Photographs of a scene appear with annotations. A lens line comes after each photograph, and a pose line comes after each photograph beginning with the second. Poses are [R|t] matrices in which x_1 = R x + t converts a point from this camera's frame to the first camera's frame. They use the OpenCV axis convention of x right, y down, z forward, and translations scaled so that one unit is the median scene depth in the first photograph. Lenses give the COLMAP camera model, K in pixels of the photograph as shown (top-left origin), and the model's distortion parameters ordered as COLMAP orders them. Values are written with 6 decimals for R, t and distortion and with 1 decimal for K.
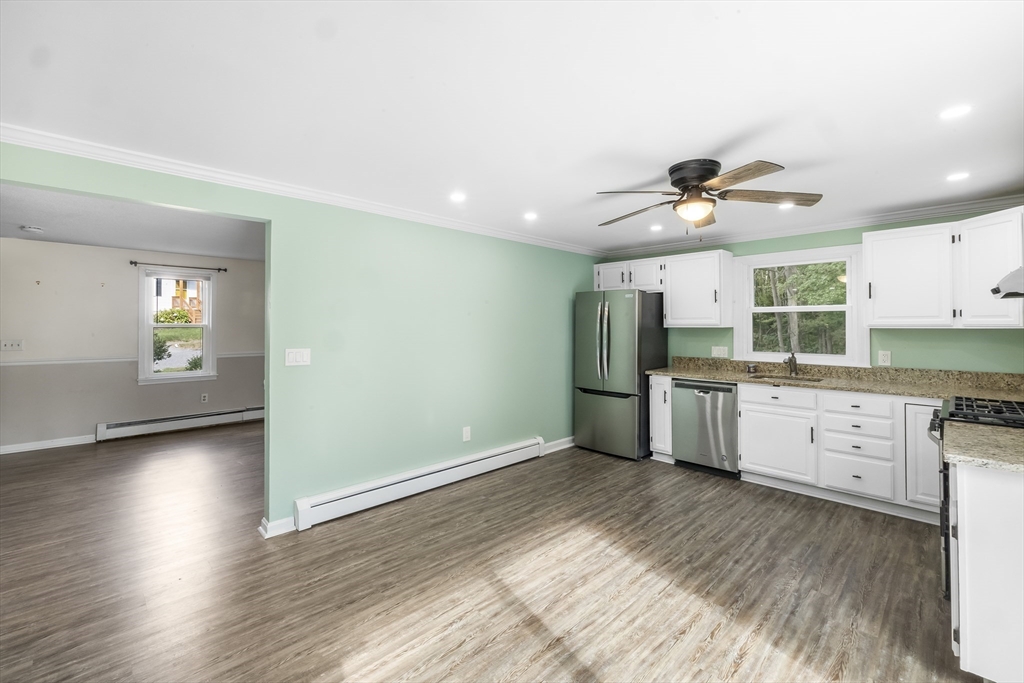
lens RADIAL K [[435.9, 0, 511.5], [0, 435.9, 330.2], [0, 0, 1]] dist [-0.001393, 0.000451]
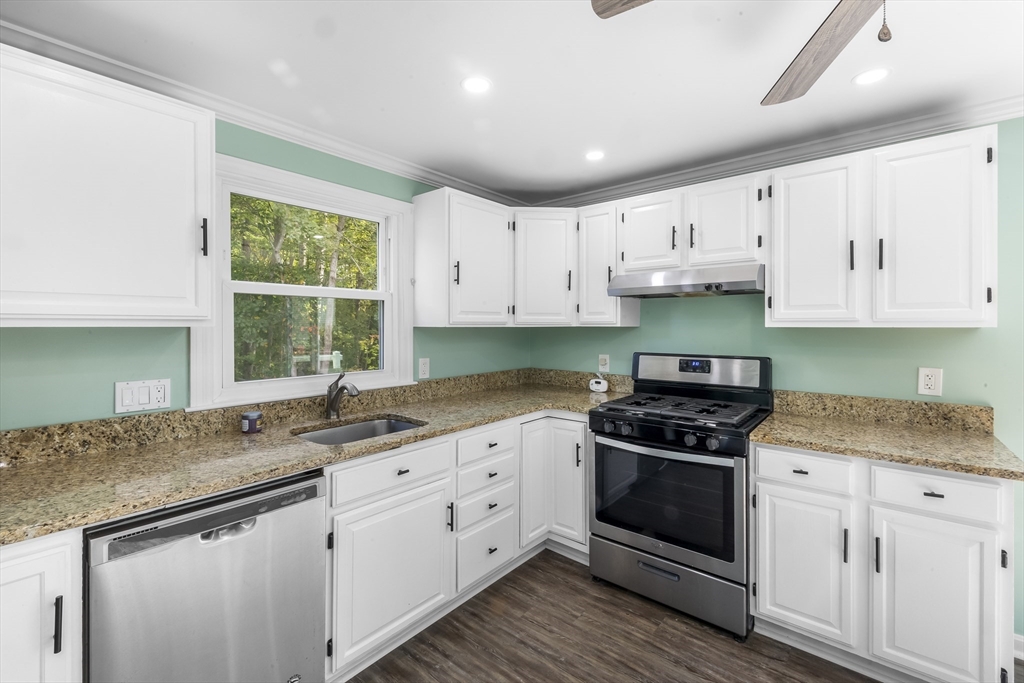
lens RADIAL K [[435.8, 0, 505.0], [0, 435.8, 323.7], [0, 0, 1]] dist [-0.001209, 0.000020]
pose [[-0.098107, 0.006047, 0.995157, 0.114720], [0.010183, 0.999935, -0.005072, -0.005393], [-0.995124, 0.009636, -0.098162, 0.940426]]
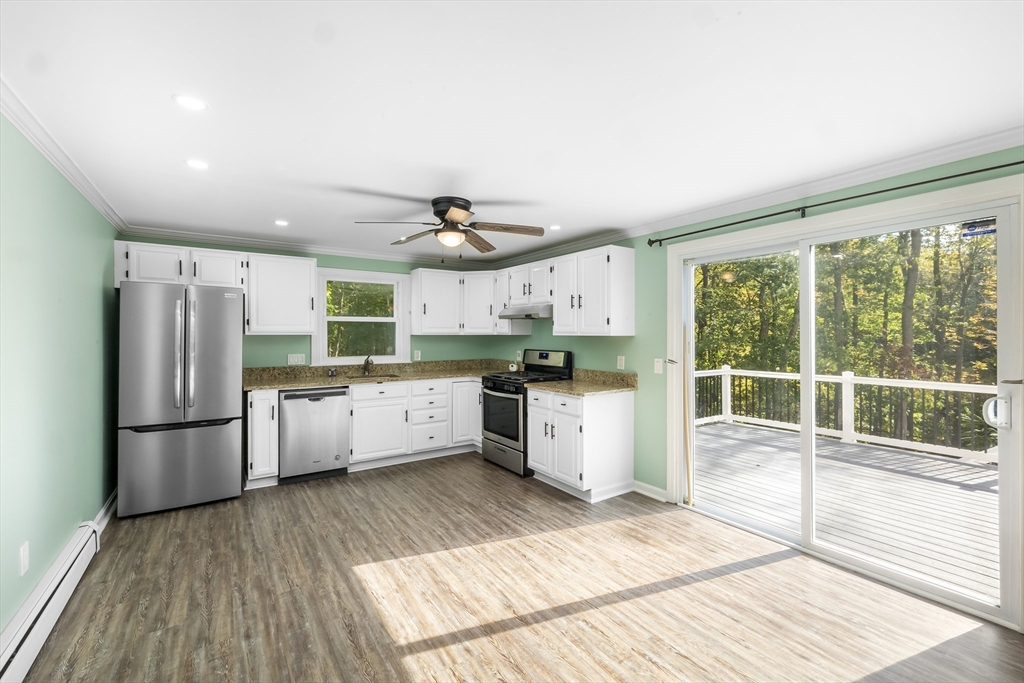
lens RADIAL K [[435.9, 0, 511.5], [0, 435.9, 330.2], [0, 0, 1]] dist [-0.001393, 0.000451]
pose [[0.181103, 0.008837, 0.983425, -0.529877], [0.008336, 0.999910, -0.010520, -0.002399], [-0.983429, 0.010104, 0.181013, 0.425705]]
